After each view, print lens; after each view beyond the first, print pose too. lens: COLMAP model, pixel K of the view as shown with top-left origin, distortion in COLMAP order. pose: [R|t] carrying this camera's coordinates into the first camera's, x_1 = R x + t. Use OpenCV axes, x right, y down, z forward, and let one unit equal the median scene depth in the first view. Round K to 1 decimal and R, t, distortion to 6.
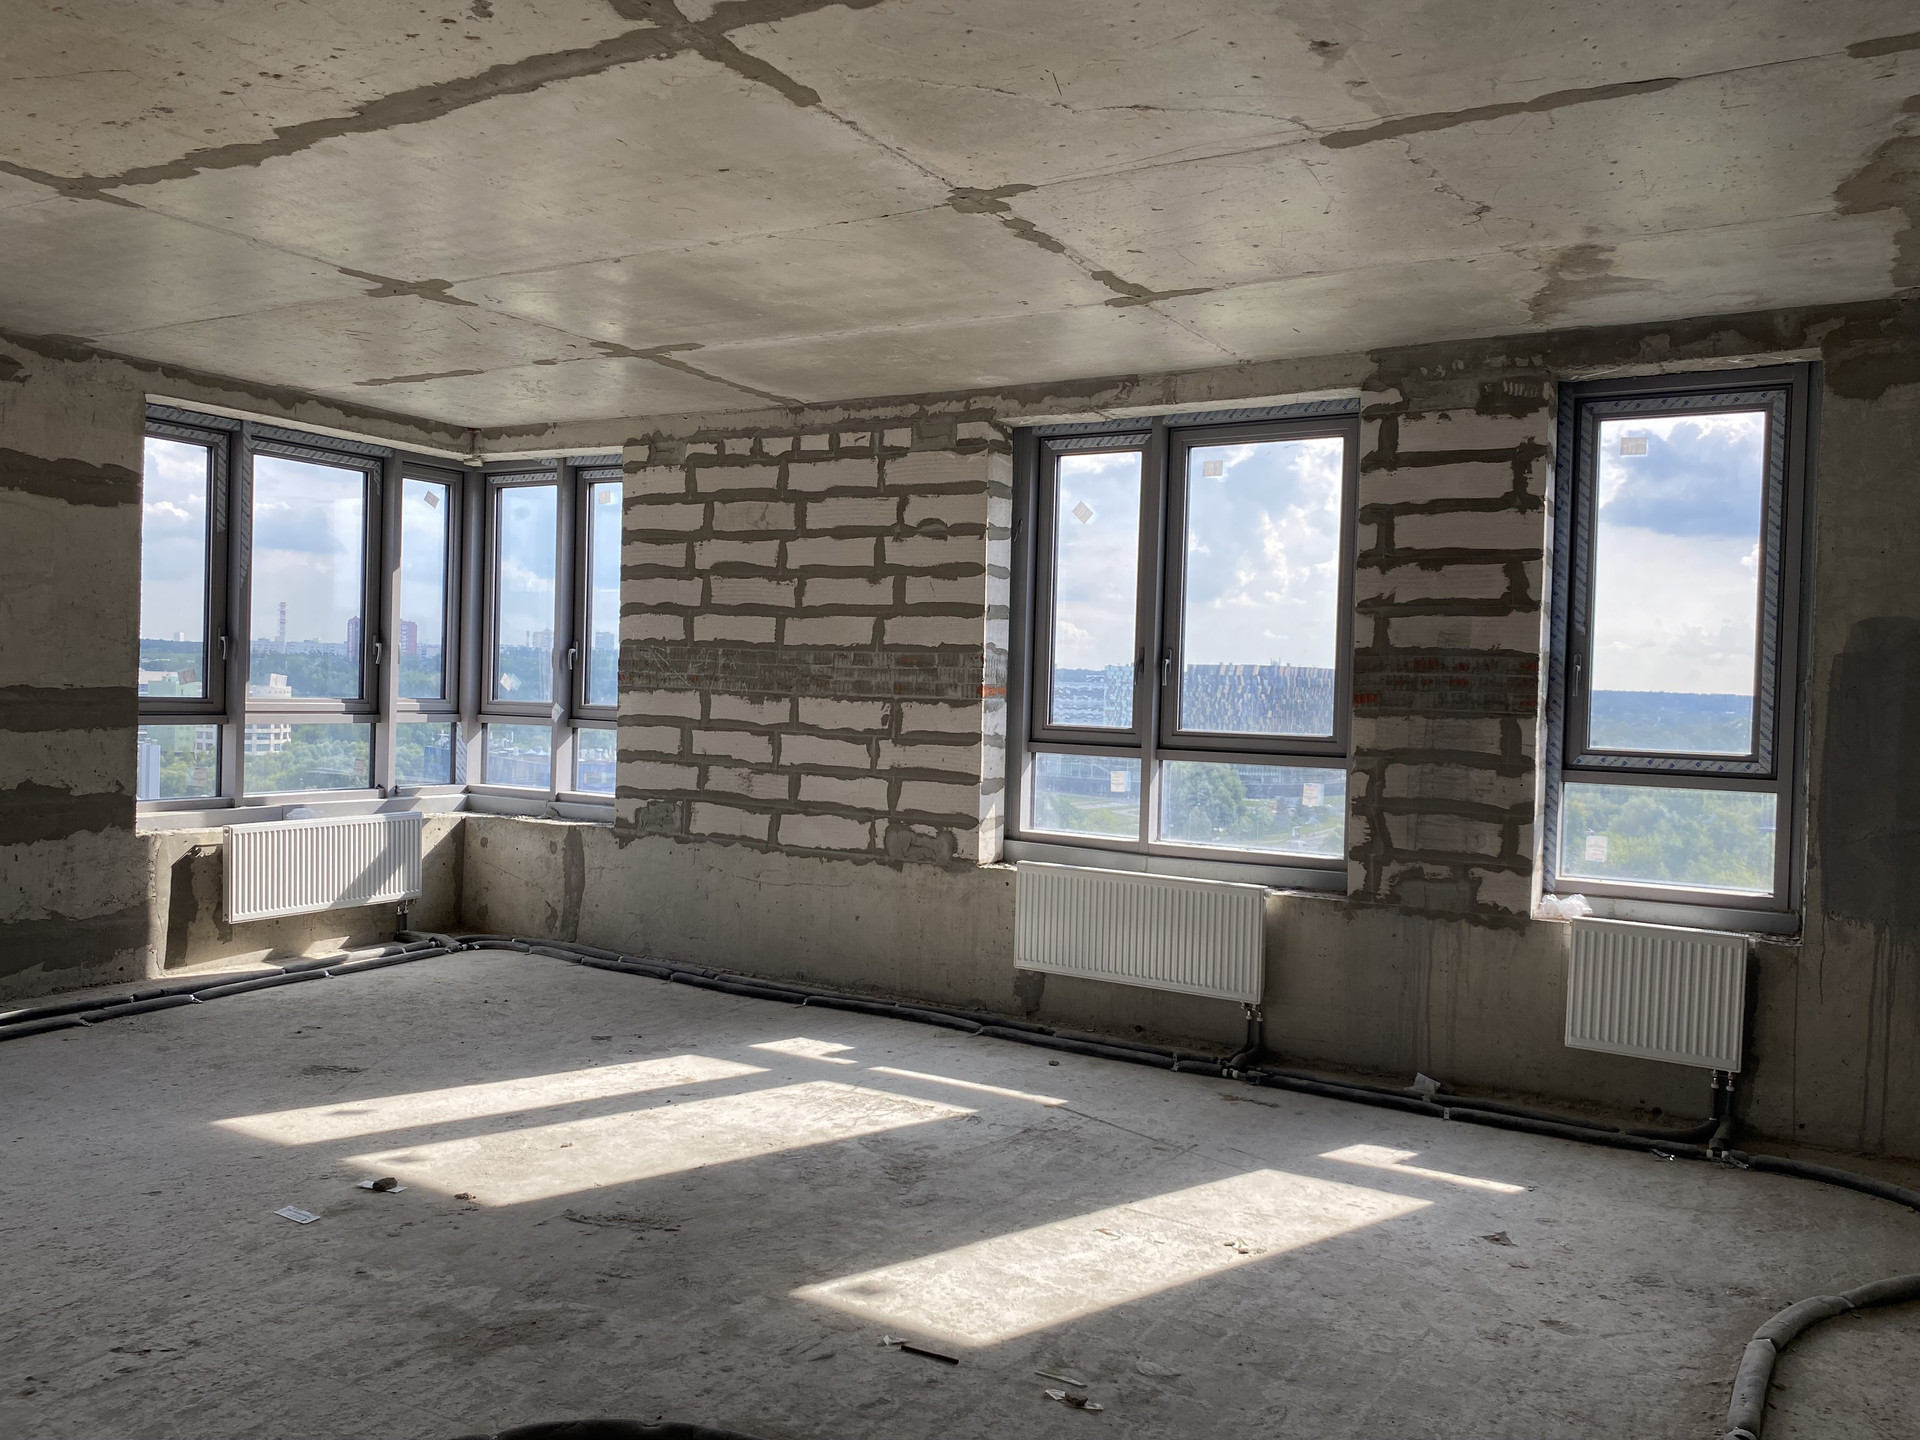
lens RADIAL K [[1463.0, 0, 954.7], [0, 1463.0, 711.0], [0, 0, 1]] dist [0.046718, -0.046881]
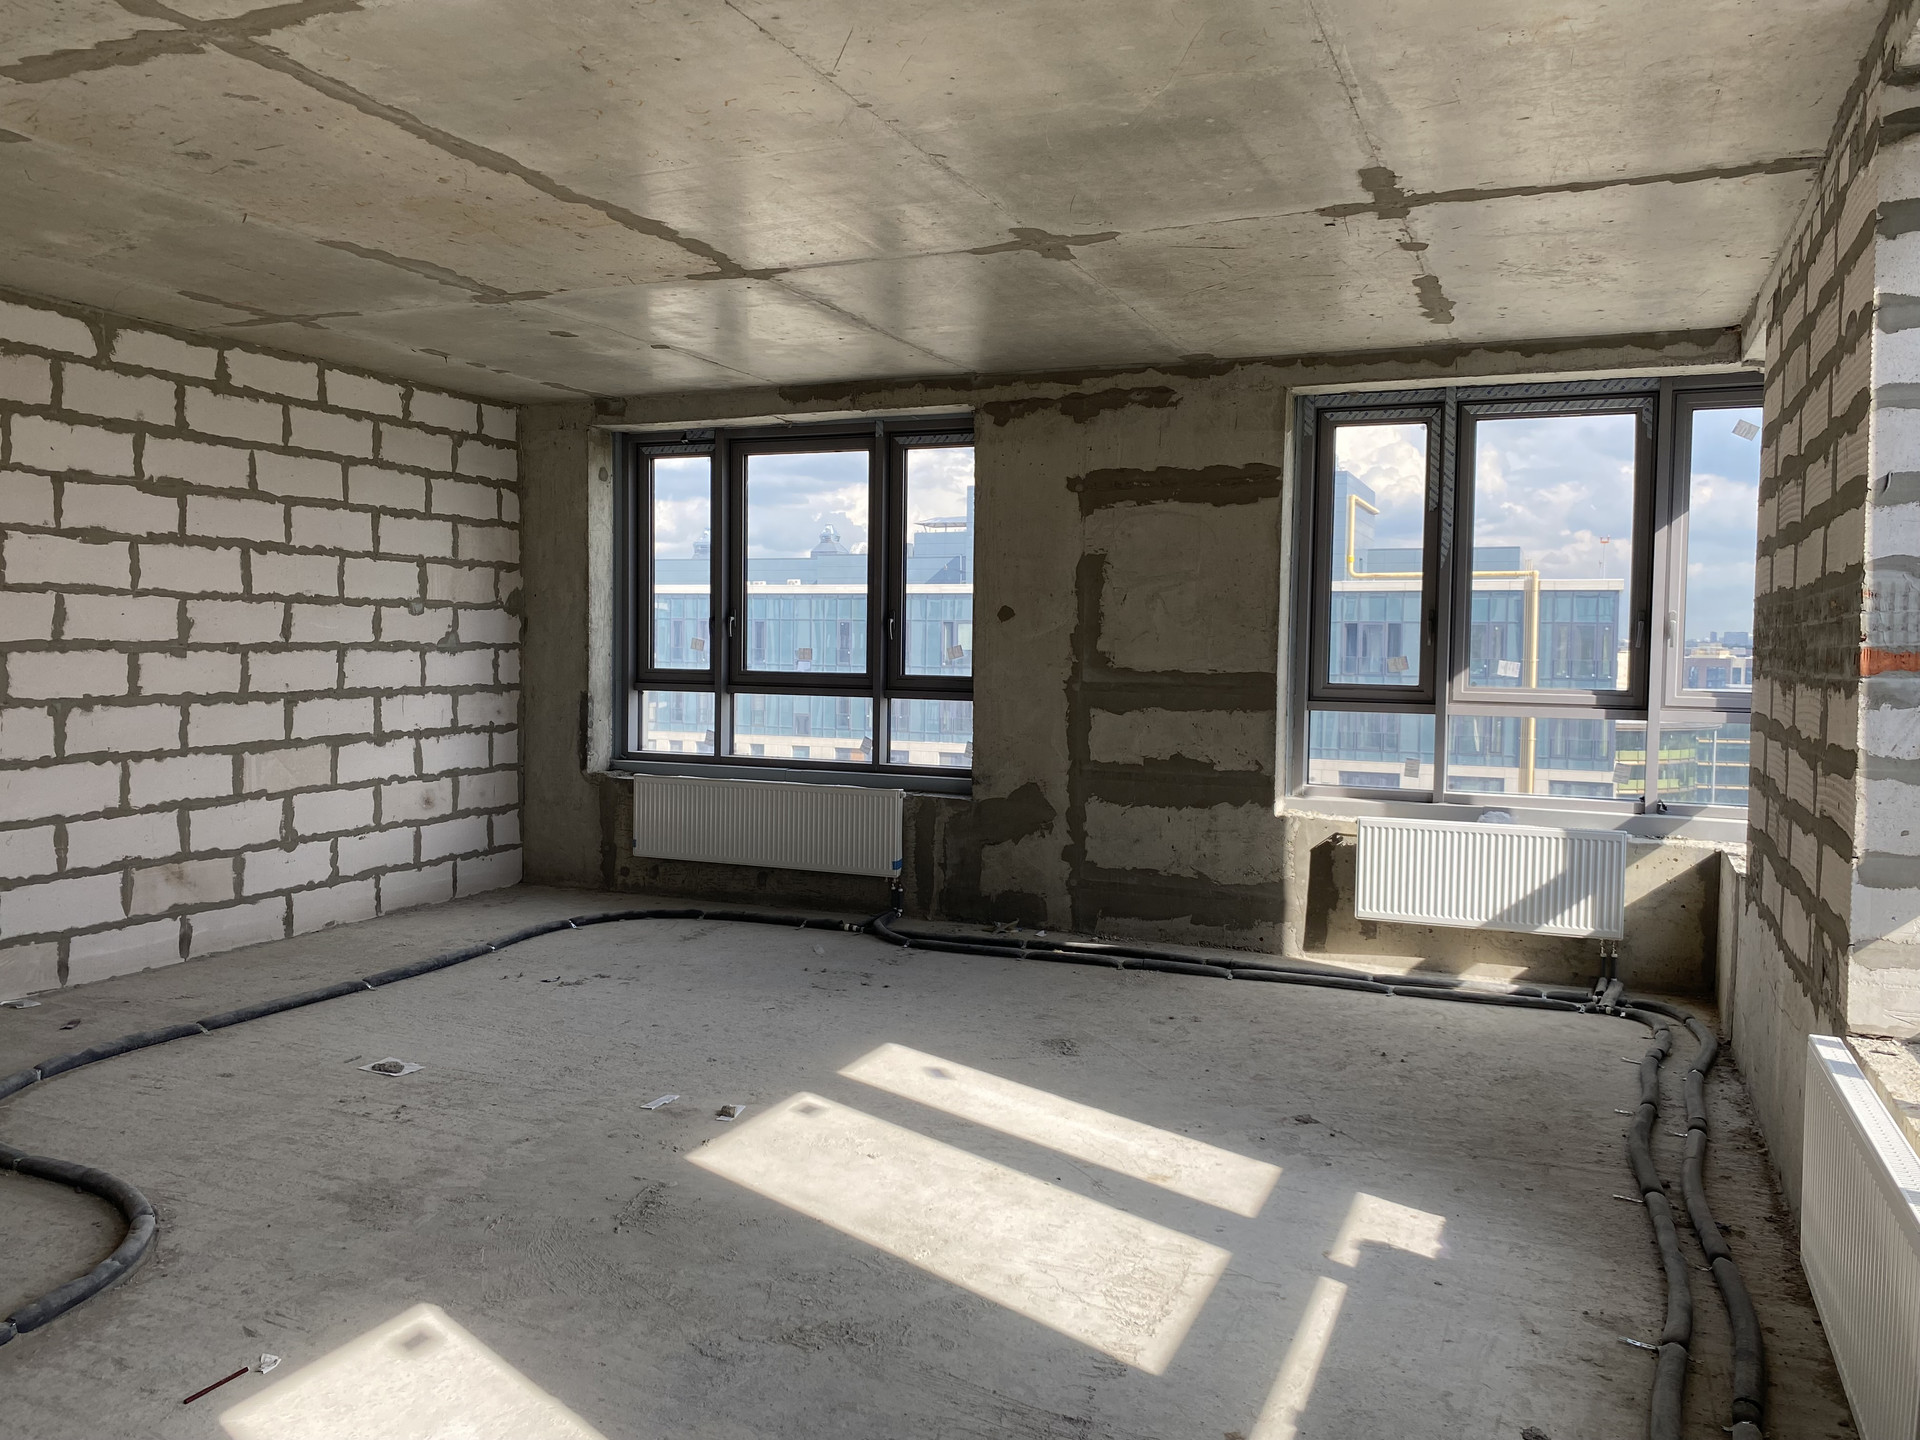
lens RADIAL K [[1467.4, 0, 960.0], [0, 1467.4, 720.0], [0, 0, 1]] dist [0.026415, -0.029271]
pose [[0.123319, 0.022048, -0.992122, 0.563866], [-0.029796, 0.999385, 0.018506, 0.005938], [0.991920, 0.027279, 0.123900, 0.822870]]
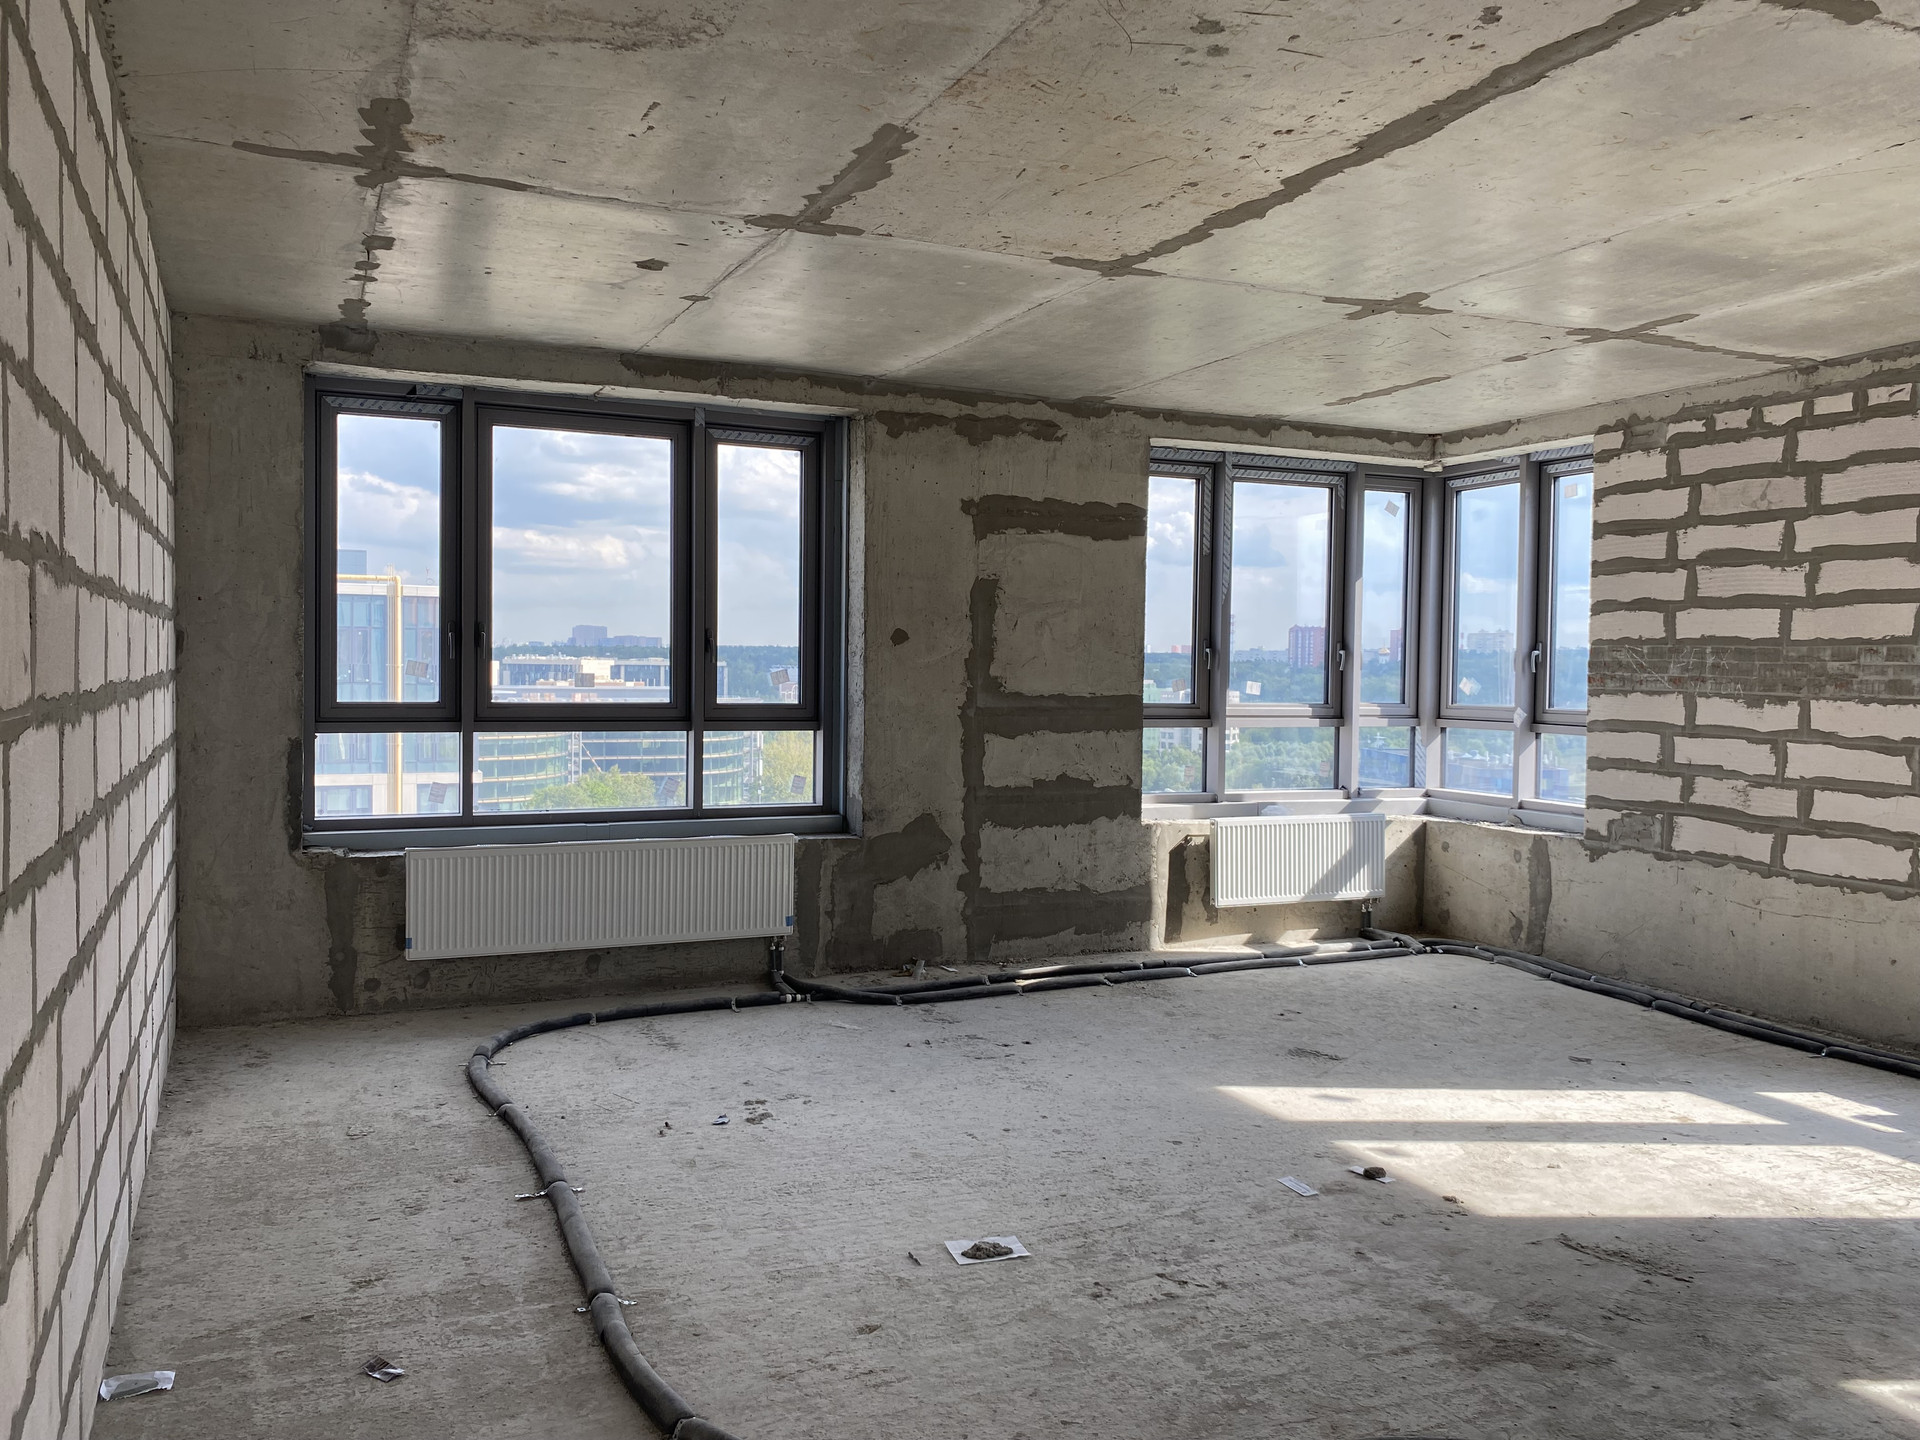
lens RADIAL K [[1463.0, 0, 954.7], [0, 1463.0, 711.0], [0, 0, 1]] dist [0.046718, -0.046881]
pose [[0.818196, -0.001335, -0.574938, -0.025461], [0.000275, 0.999998, -0.001931, -0.001788], [0.574939, 0.001421, 0.818195, -0.015410]]
